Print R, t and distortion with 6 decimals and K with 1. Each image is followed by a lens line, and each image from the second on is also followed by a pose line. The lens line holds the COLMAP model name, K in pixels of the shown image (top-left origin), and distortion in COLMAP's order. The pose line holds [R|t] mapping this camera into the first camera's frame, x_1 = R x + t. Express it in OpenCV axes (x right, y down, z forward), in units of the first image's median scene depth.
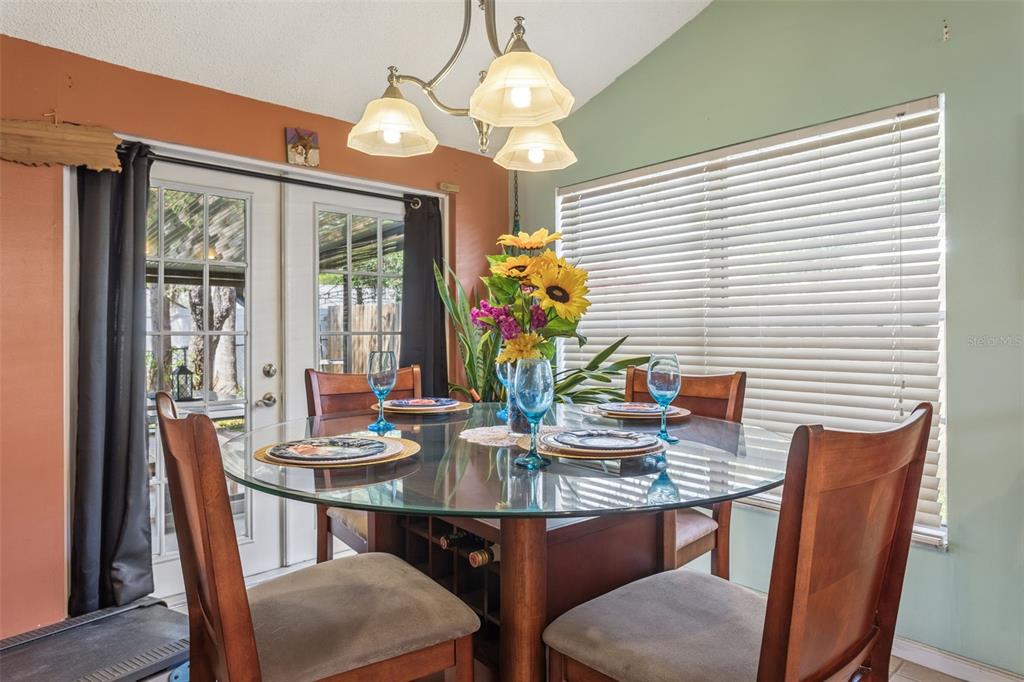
lens RADIAL K [[624.4, 0, 508.0], [0, 624.4, 328.7], [0, 0, 1]] dist [-0.004103, -0.000375]
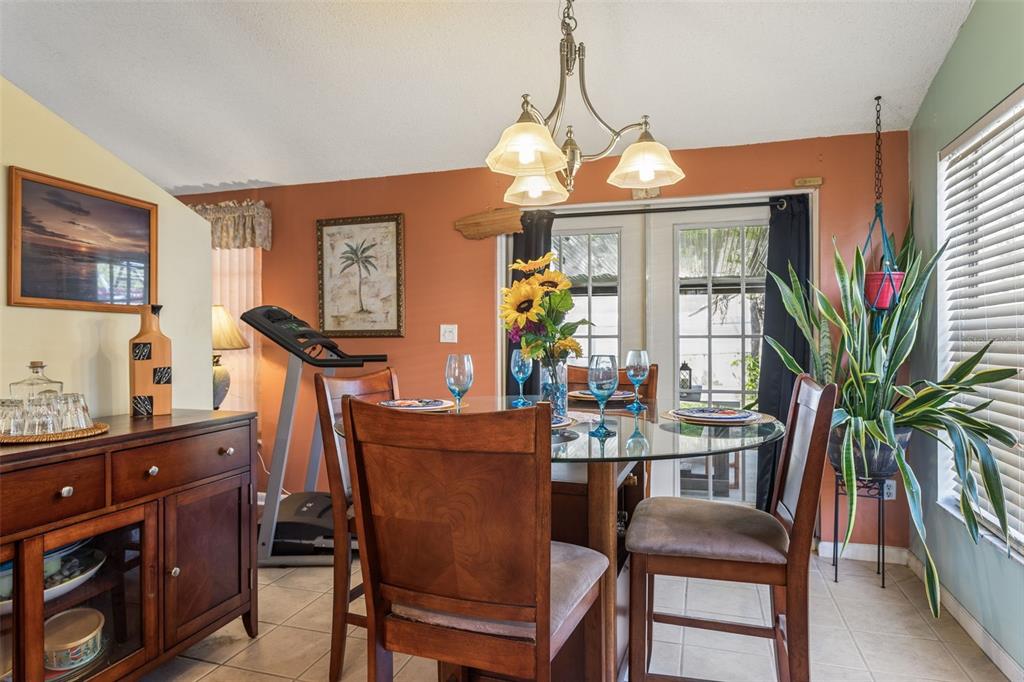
lens RADIAL K [[614.5, 0, 512.0], [0, 614.5, 341.0], [0, 0, 1]] dist [-0.001314, -0.000126]
pose [[0.509863, 0.007363, -0.860224, 0.522975], [0.006501, 0.999902, 0.012412, 0.000479], [0.860231, -0.011921, 0.509766, 0.147192]]
